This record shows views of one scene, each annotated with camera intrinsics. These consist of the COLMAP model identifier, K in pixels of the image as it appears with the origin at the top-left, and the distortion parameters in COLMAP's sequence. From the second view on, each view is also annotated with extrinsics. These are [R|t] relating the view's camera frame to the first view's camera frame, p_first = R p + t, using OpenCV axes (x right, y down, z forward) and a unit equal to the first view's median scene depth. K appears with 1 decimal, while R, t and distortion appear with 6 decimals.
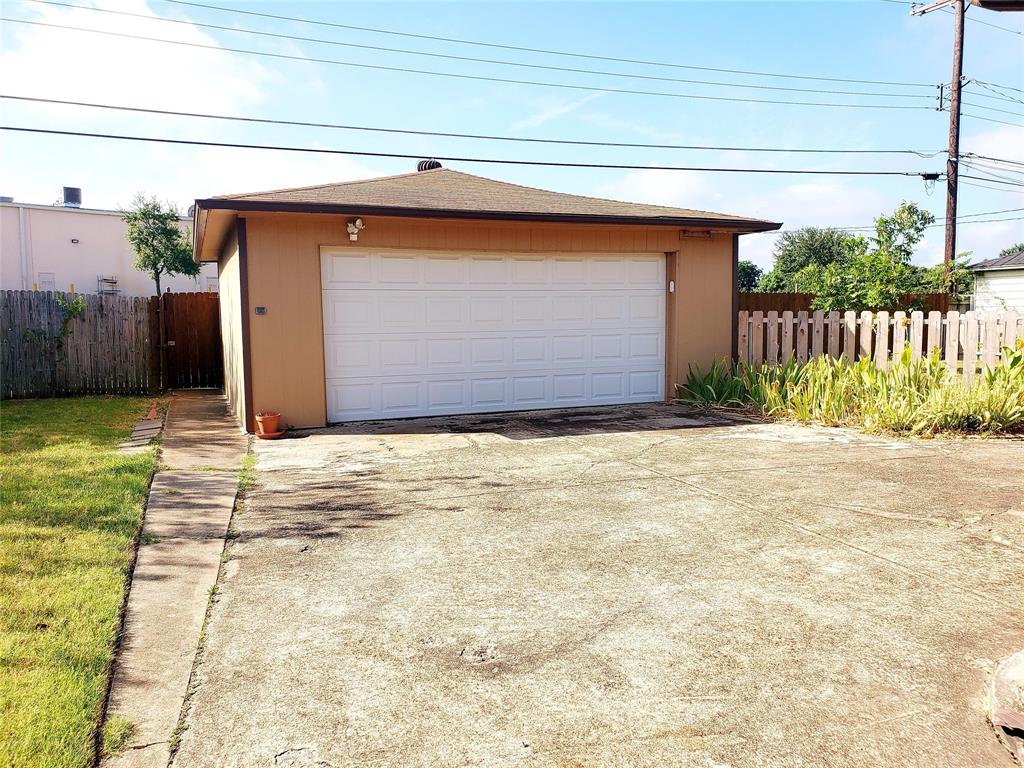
lens RADIAL K [[805.6, 0, 507.4], [0, 805.6, 387.0], [0, 0, 1]] dist [0.016220, 0.006481]
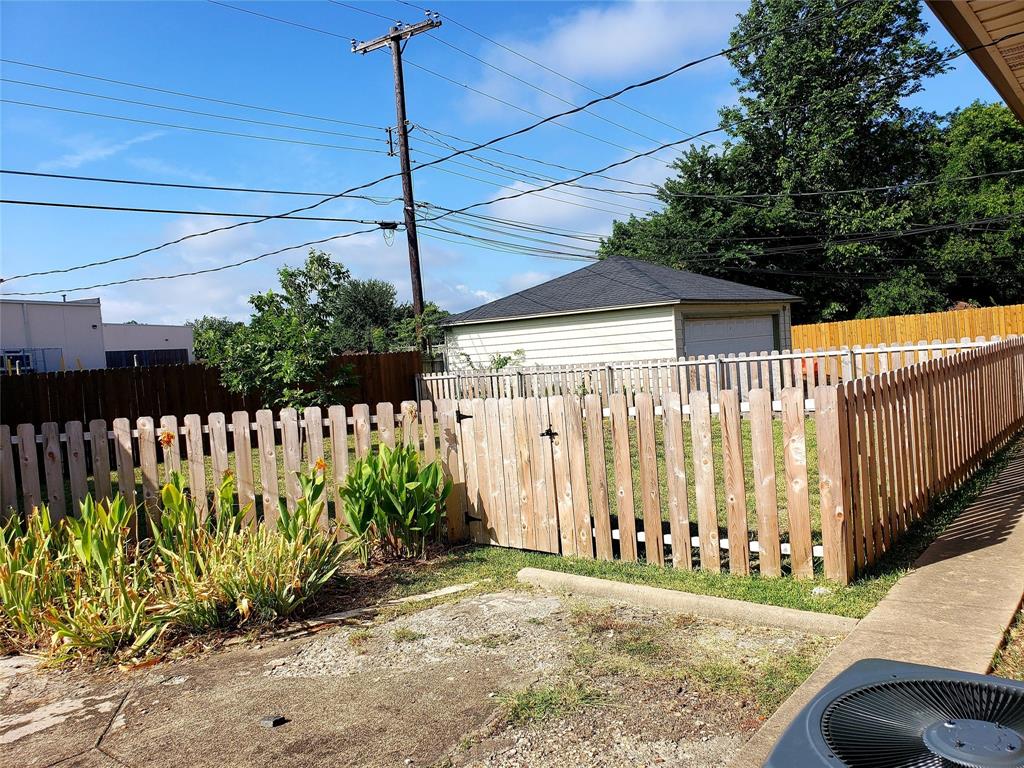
lens RADIAL K [[805.6, 0, 514.7], [0, 805.6, 383.3], [0, 0, 1]] dist [0.016220, 0.006481]
pose [[0.873181, -0.071909, 0.482062, 0.196475], [0.103908, 0.993783, -0.039971, -0.032250], [-0.476191, 0.084992, 0.875225, 0.152364]]
